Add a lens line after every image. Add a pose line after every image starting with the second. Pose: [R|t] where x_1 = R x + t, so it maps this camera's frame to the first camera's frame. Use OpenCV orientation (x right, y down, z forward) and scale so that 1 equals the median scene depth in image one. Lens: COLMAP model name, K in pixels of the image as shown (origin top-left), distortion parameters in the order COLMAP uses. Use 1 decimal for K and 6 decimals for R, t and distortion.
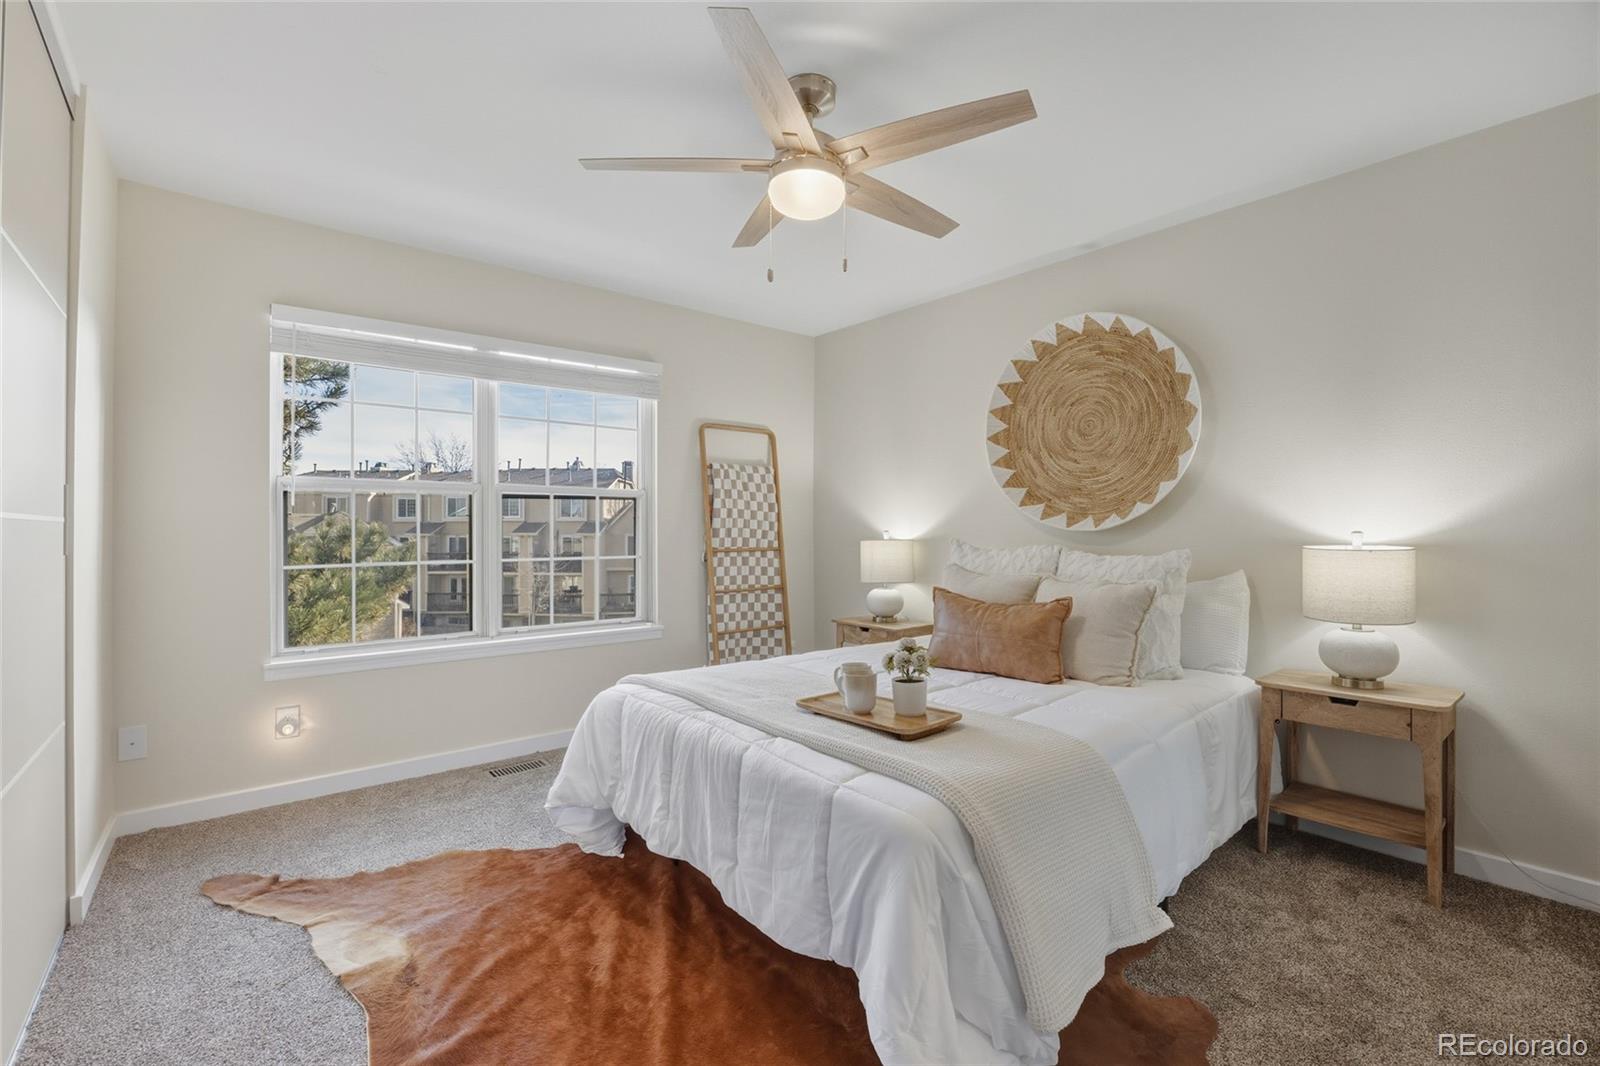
lens RADIAL K [[702.4, 0, 800.0], [0, 702.4, 533.0], [0, 0, 1]] dist [-0.011595, -0.000010]
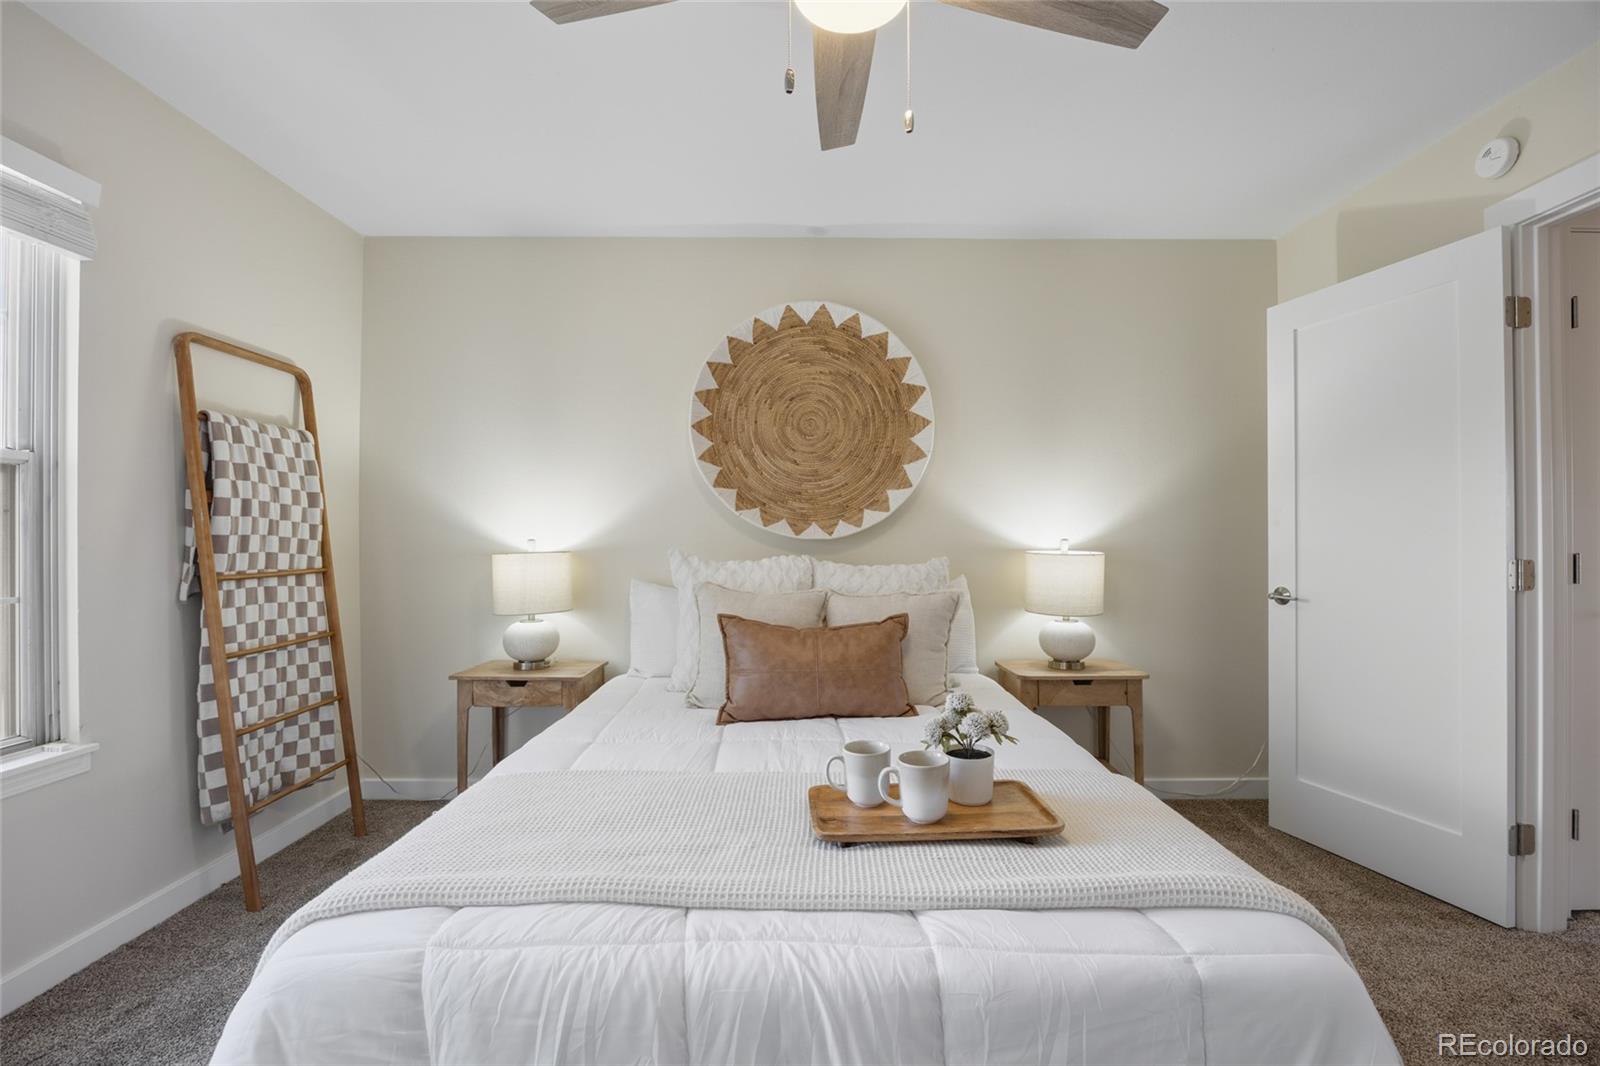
lens RADIAL K [[702.4, 0, 800.0], [0, 702.4, 533.0], [0, 0, 1]] dist [-0.011595, -0.000010]
pose [[0.641165, 0.004223, 0.767391, -0.239470], [0.004147, 0.999951, -0.008968, -0.002077], [-0.767392, 0.008933, 0.641116, 0.329006]]
